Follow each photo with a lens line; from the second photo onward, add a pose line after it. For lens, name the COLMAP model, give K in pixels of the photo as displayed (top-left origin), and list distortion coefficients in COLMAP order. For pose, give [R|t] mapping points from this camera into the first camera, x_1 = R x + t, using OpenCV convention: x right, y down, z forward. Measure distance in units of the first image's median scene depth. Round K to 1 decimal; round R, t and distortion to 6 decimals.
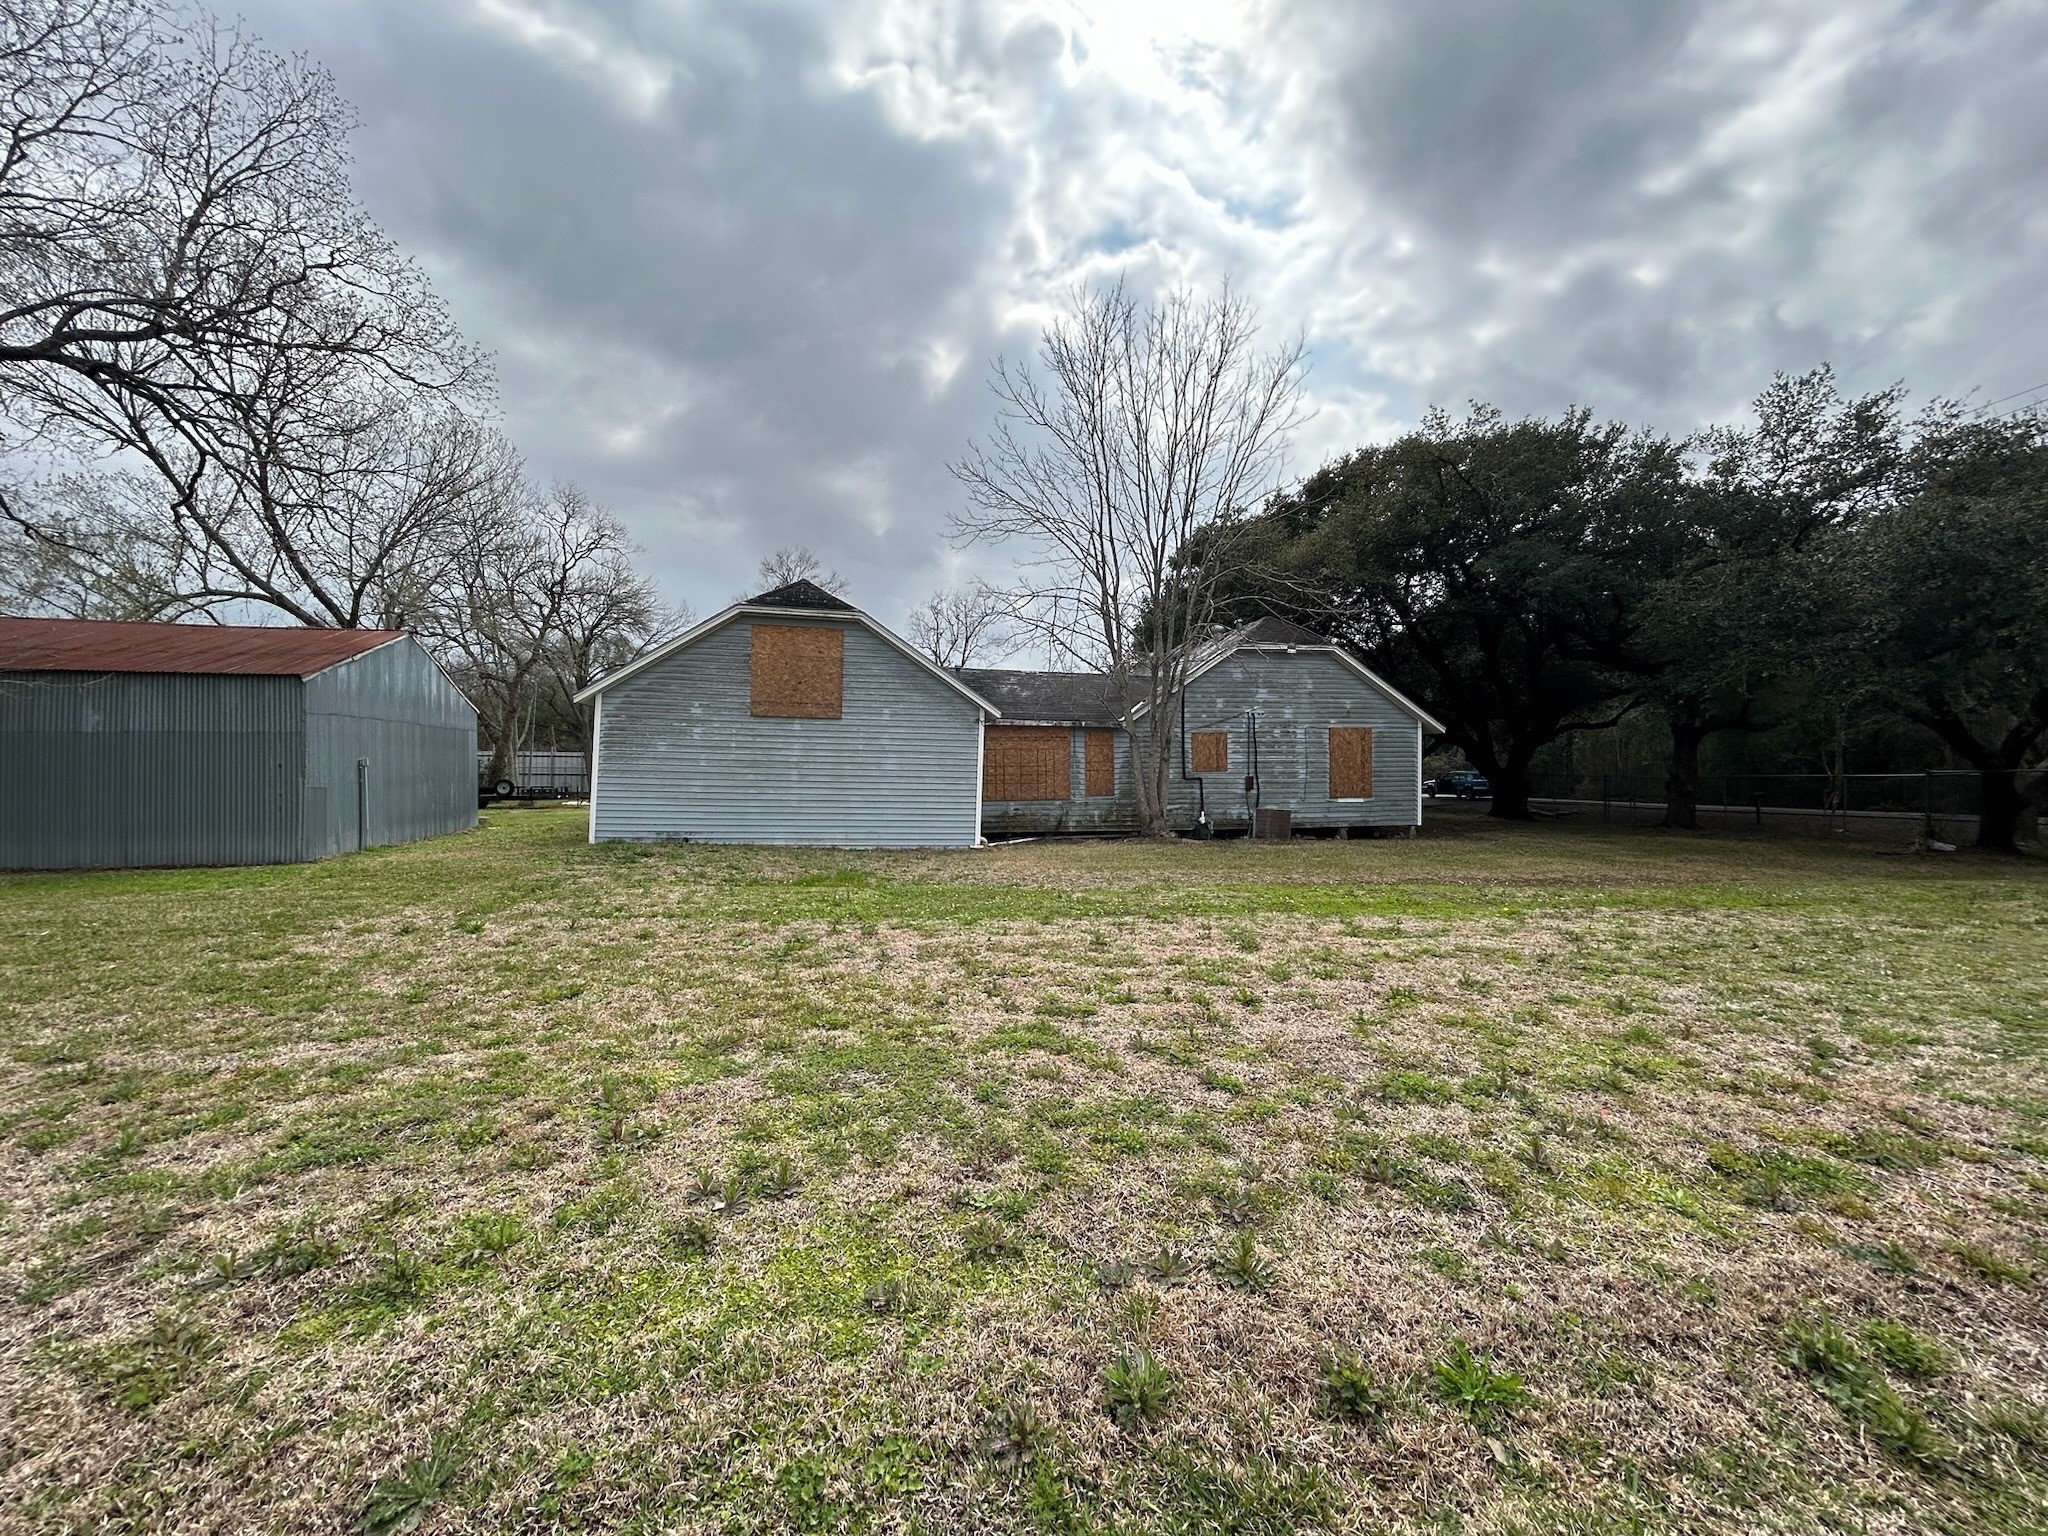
lens RADIAL K [[826.3, 0, 1024.0], [0, 826.3, 771.5], [0, 0, 1]] dist [0.000372, 0.000367]
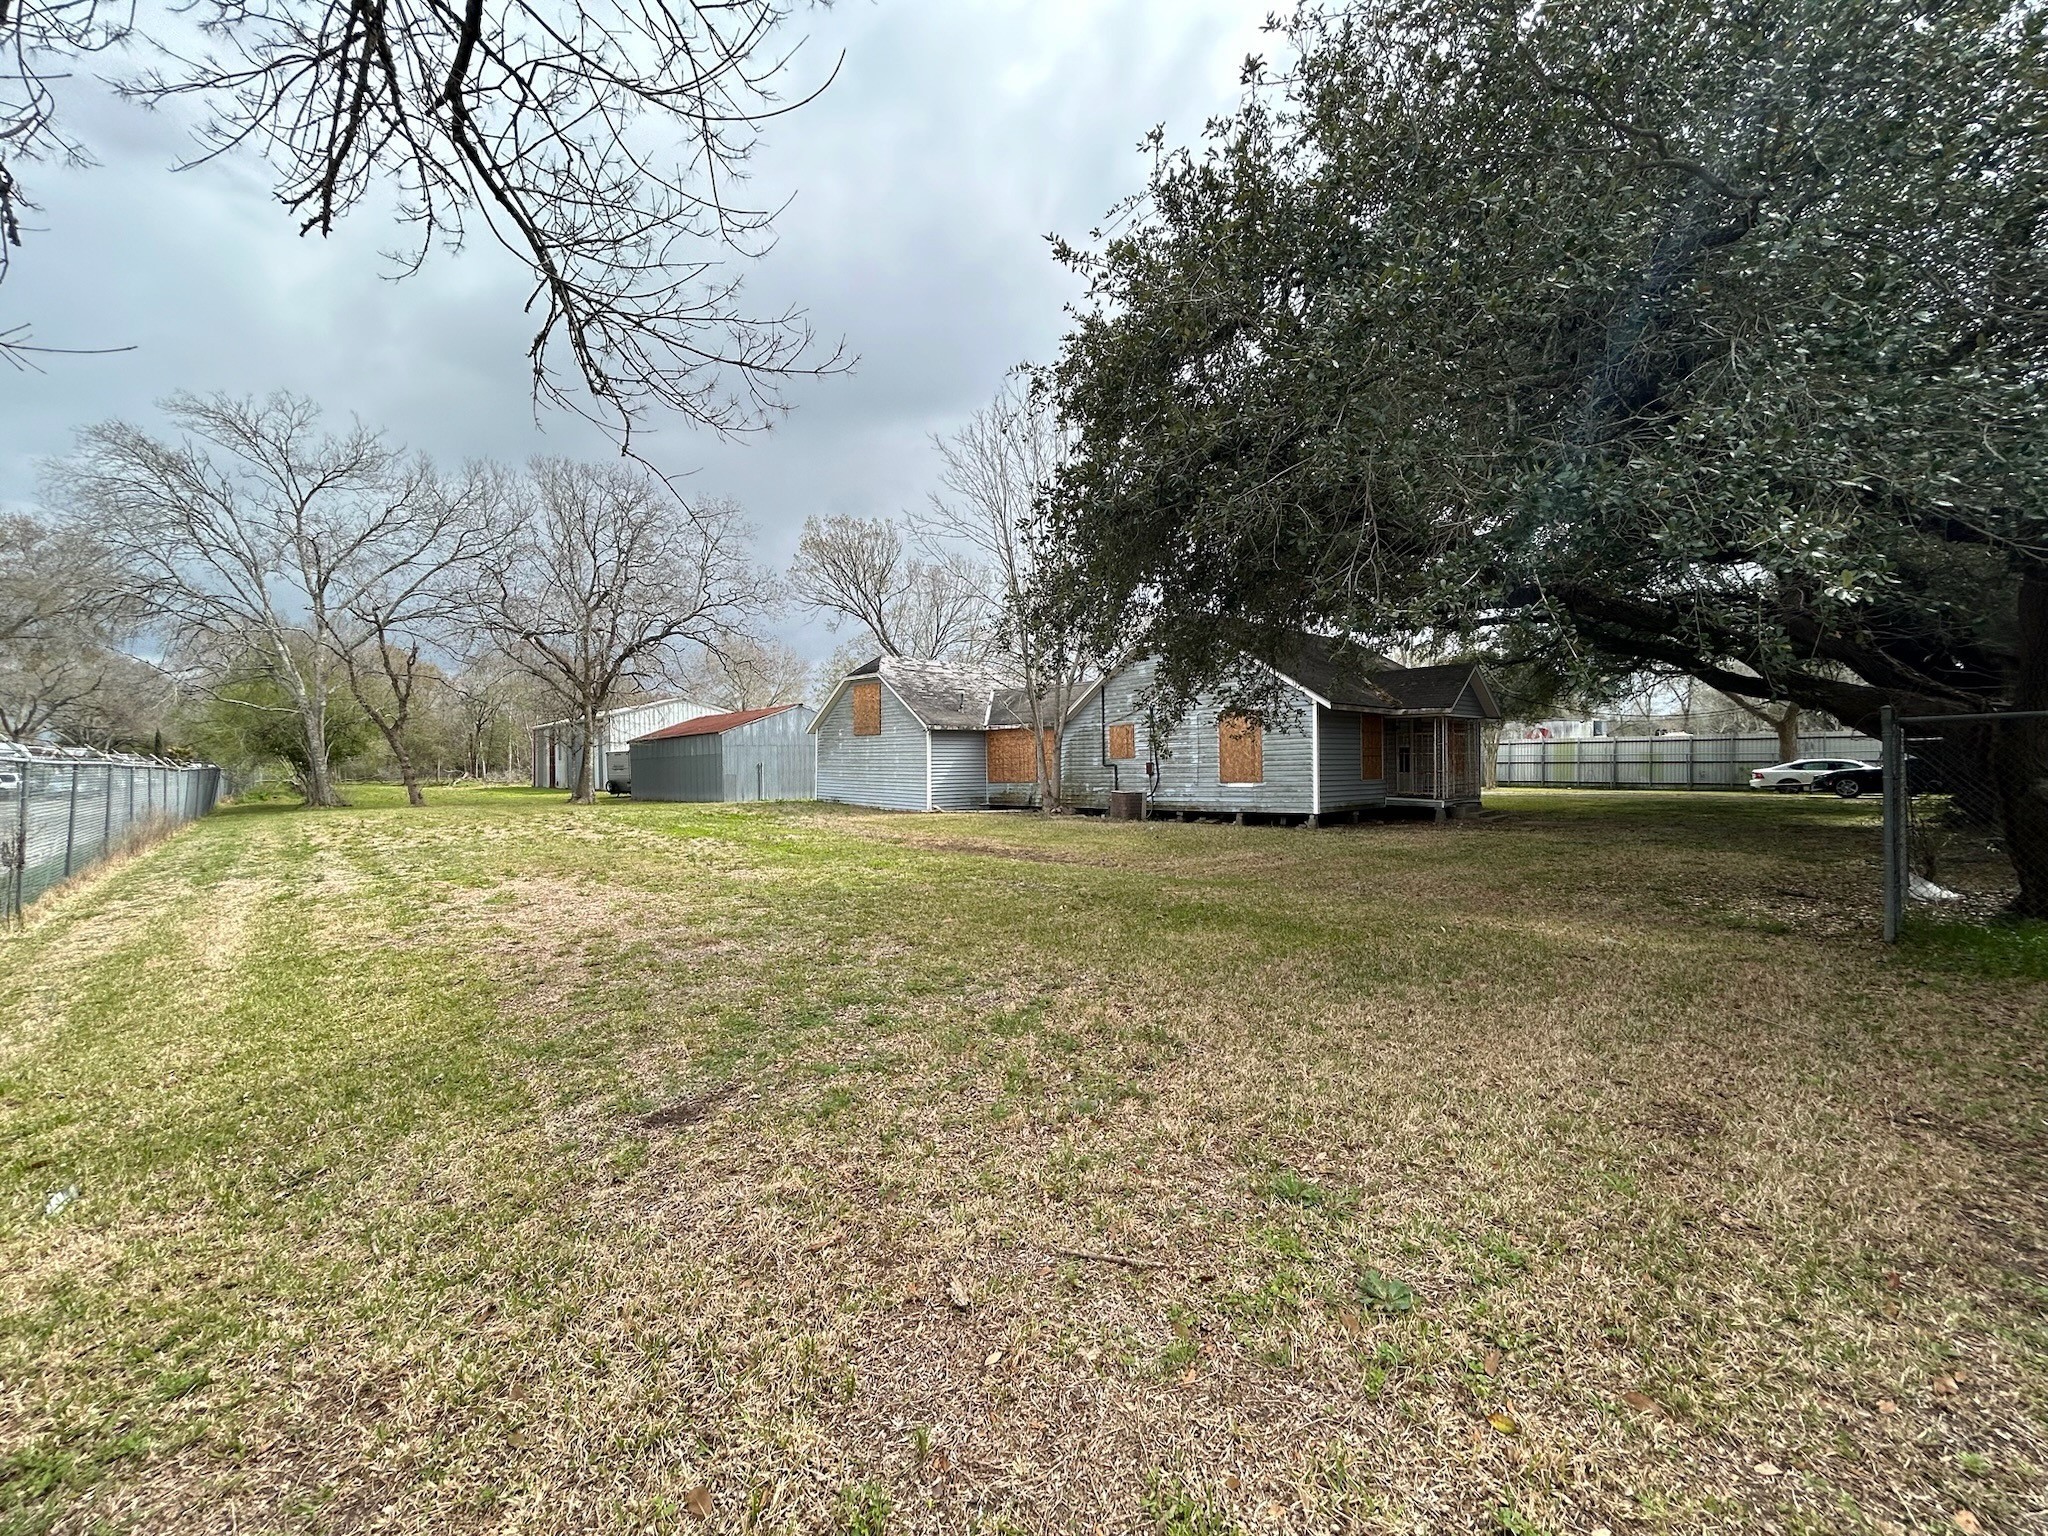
lens RADIAL K [[826.3, 0, 1024.1], [0, 826.3, 772.4], [0, 0, 1]] dist [0.000372, 0.000367]
pose [[0.519314, -0.011818, -0.854502, 1.122070], [0.009559, 0.999922, -0.008020, 0.026029], [0.854530, -0.004003, 0.519387, 0.287986]]
